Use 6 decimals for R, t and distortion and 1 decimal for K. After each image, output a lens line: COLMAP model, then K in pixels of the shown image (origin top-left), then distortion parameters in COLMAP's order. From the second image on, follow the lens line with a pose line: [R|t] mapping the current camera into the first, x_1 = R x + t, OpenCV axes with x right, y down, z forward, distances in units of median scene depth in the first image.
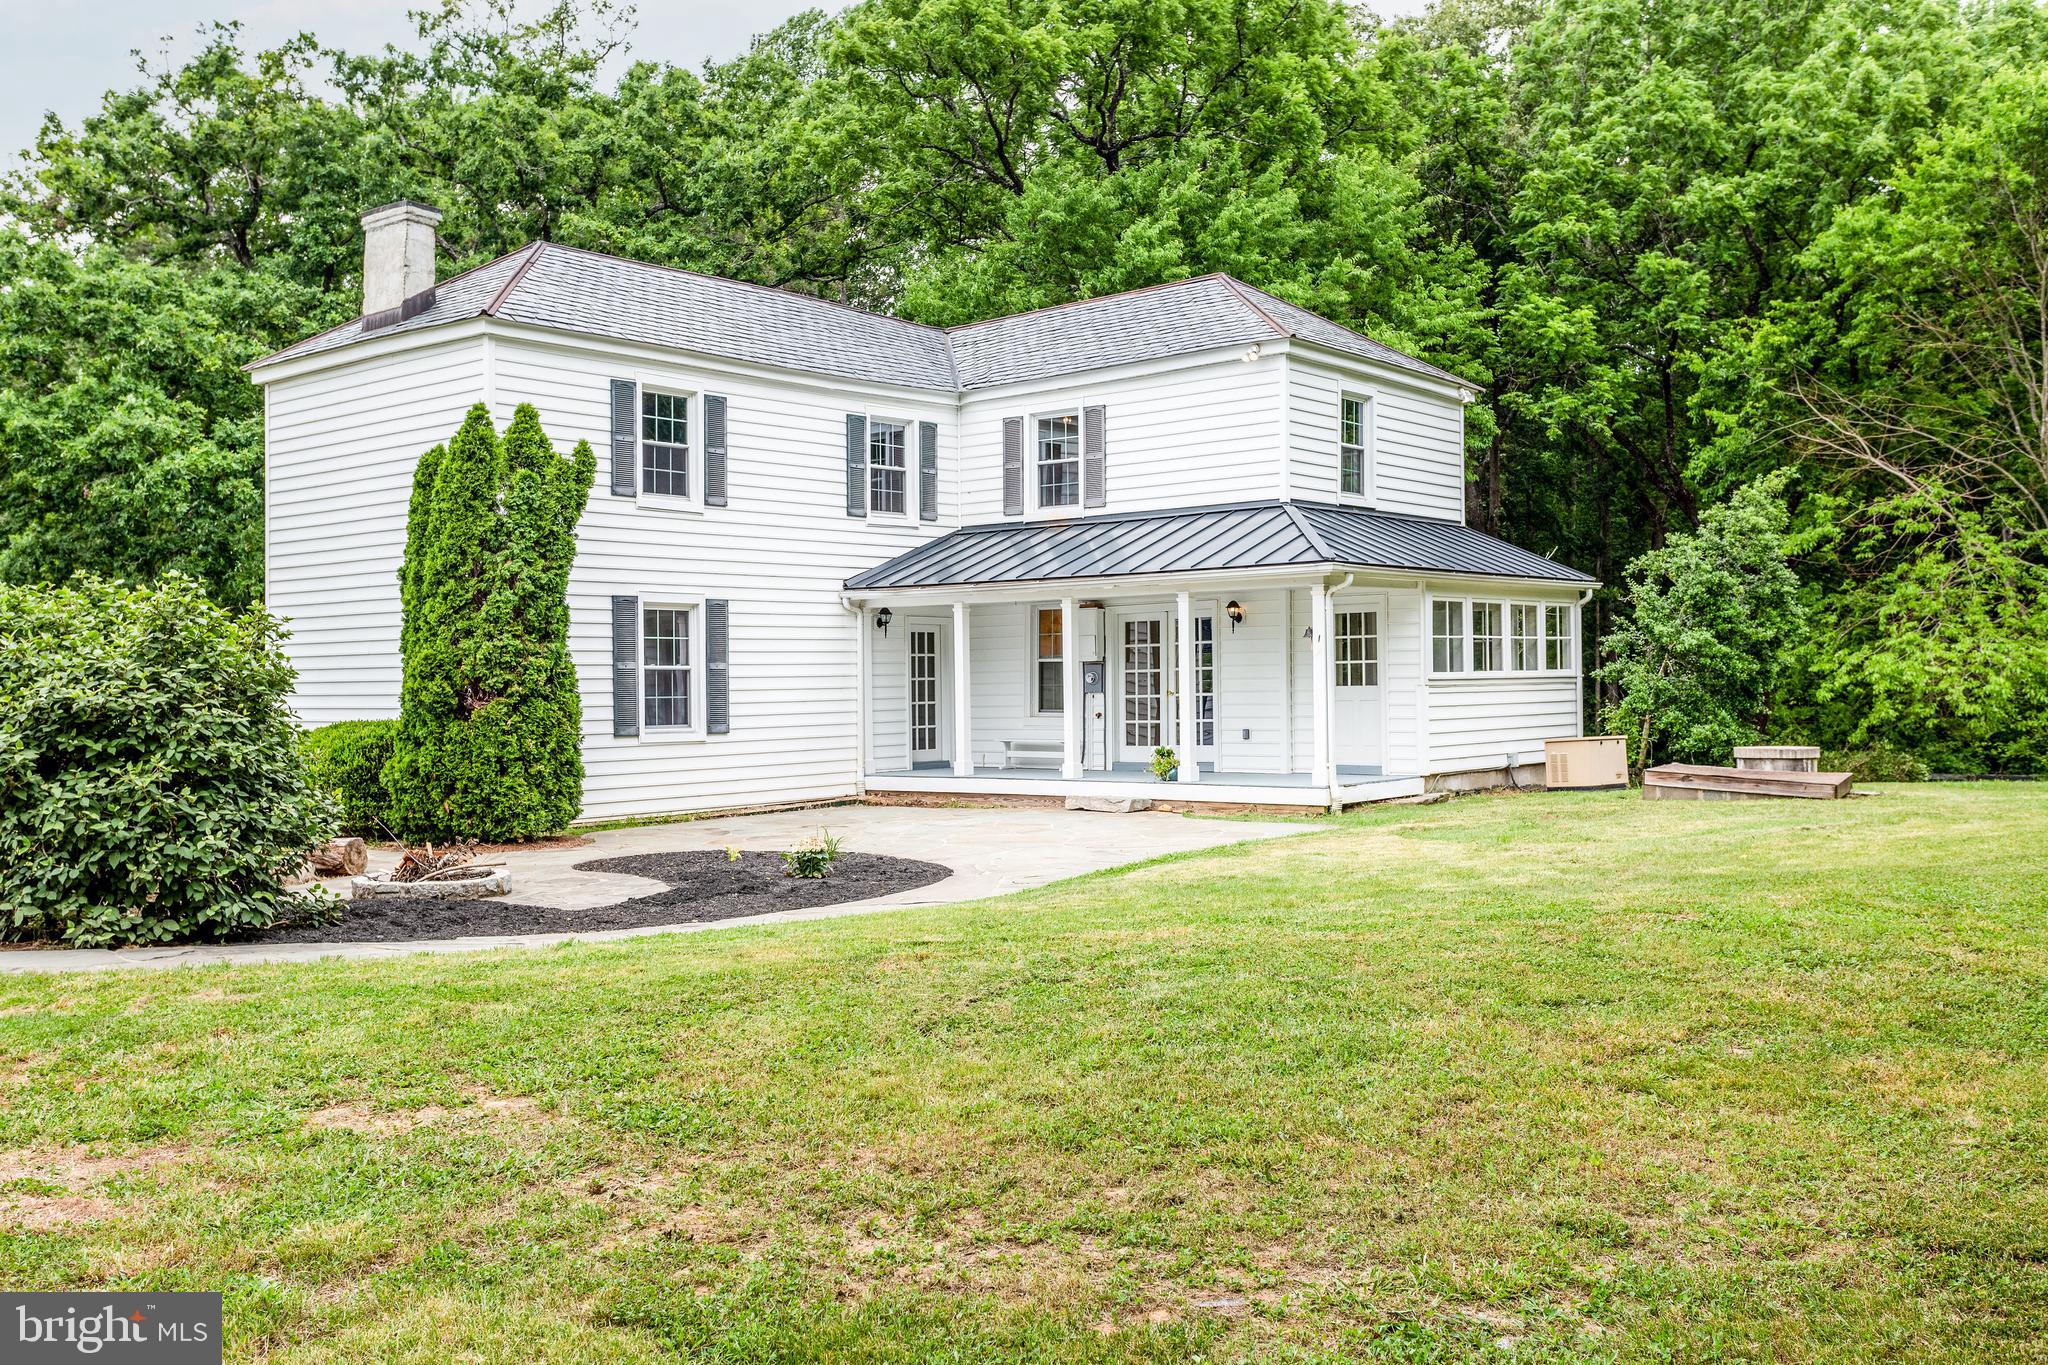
lens RADIAL K [[1847.0, 0, 1024.0], [0, 1847.0, 682.5], [0, 0, 1]] dist [0.001050, 0.000716]
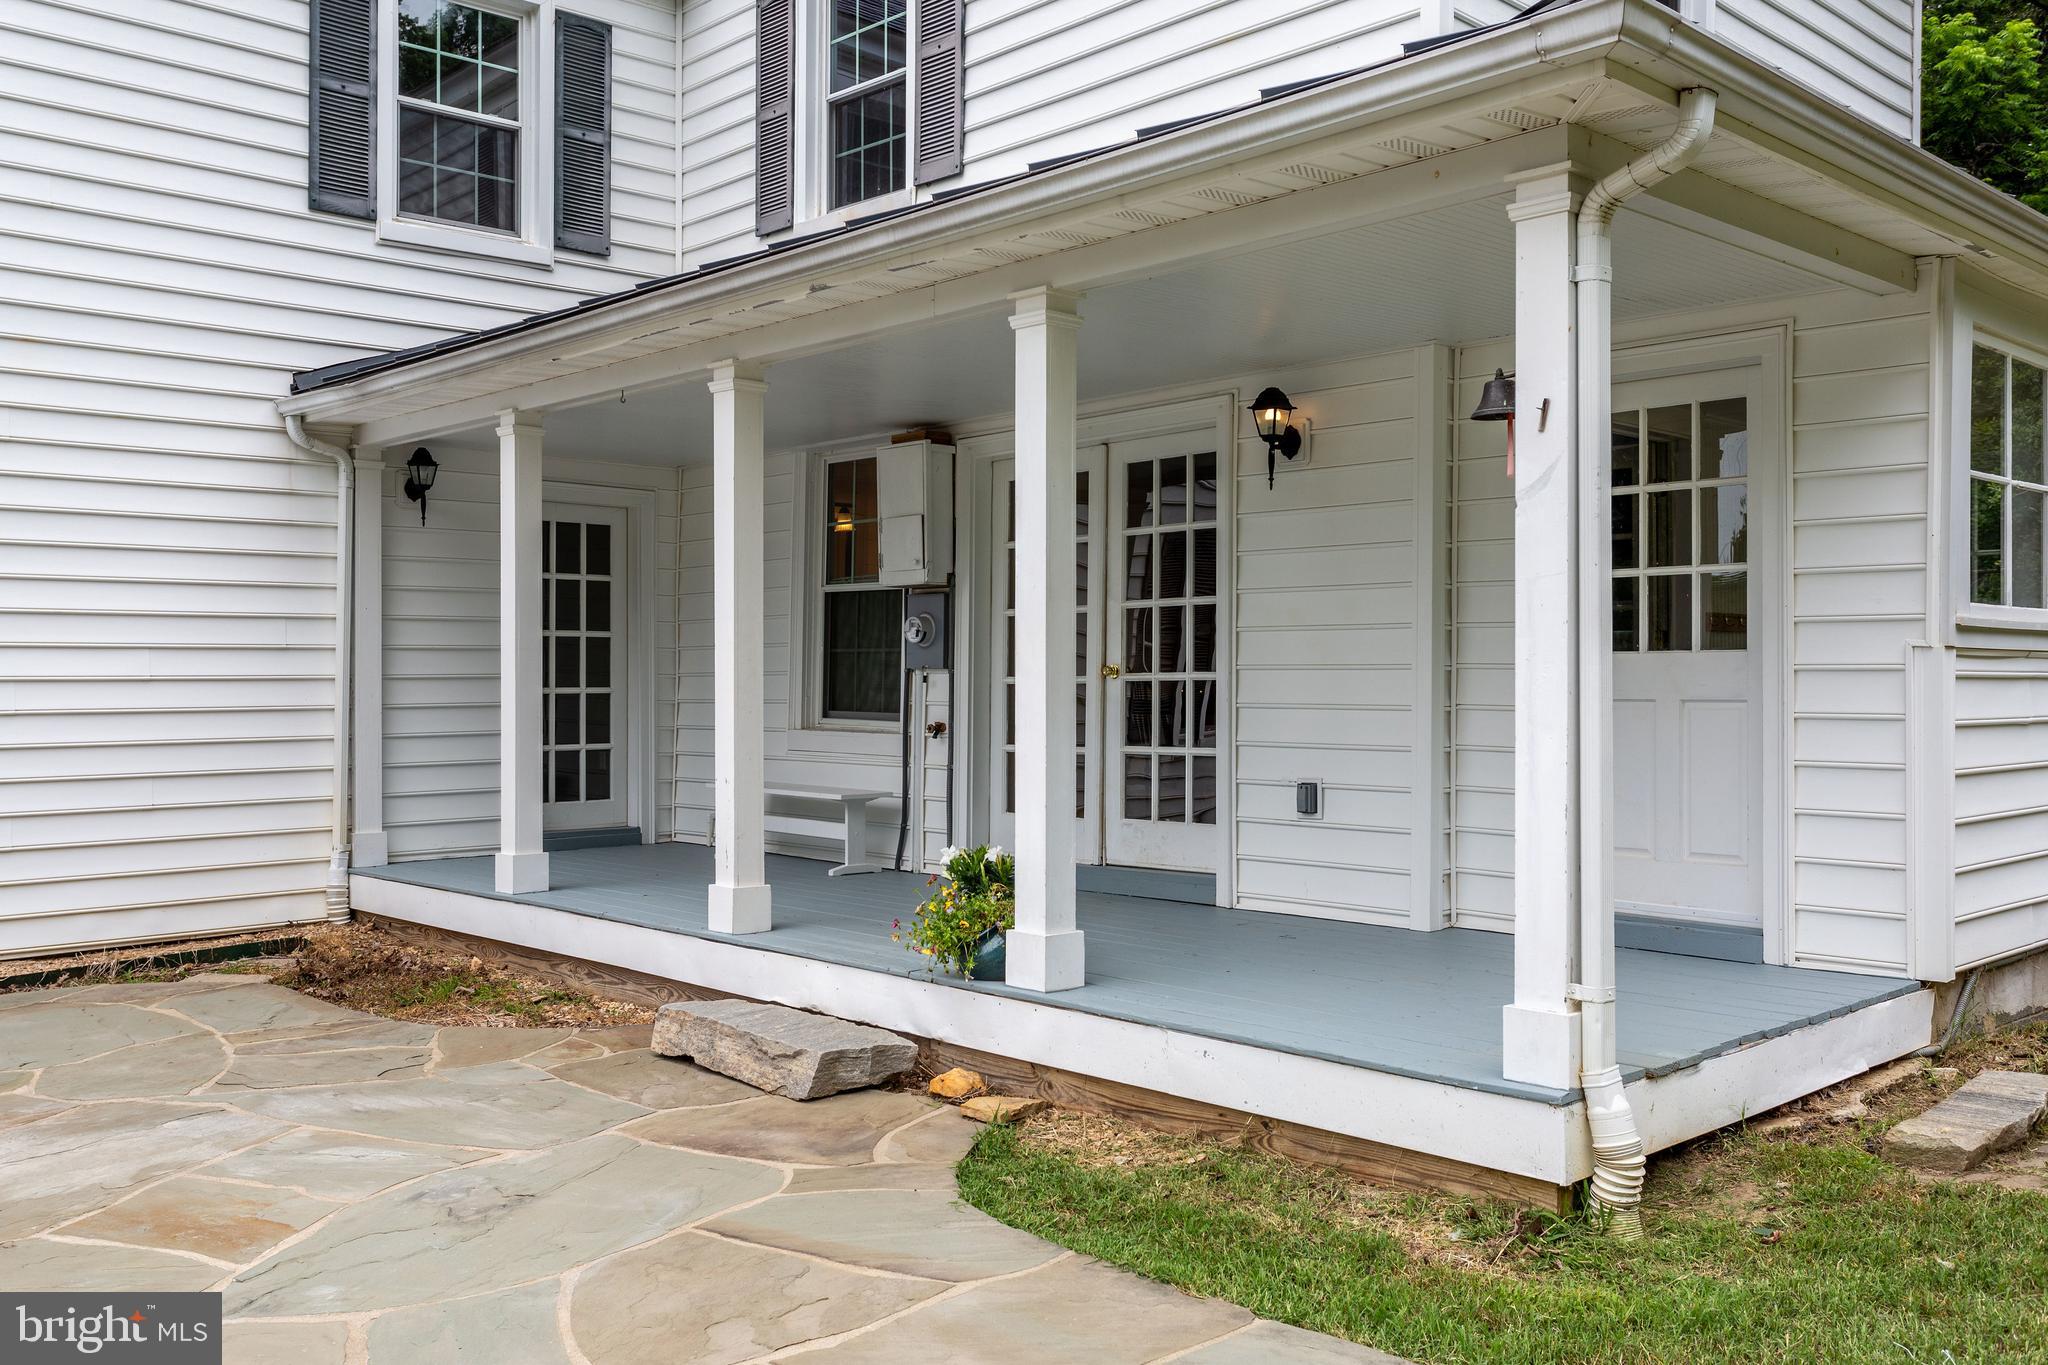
lens RADIAL K [[1762.0, 0, 1024.0], [0, 1762.0, 682.5], [0, 0, 1]] dist [-0.036453, -0.003295]
pose [[0.992203, 0.016122, -0.123588, 0.101424], [-0.016169, 0.999869, 0.000622, 0.007621], [0.123582, 0.001381, 0.992333, 0.639509]]
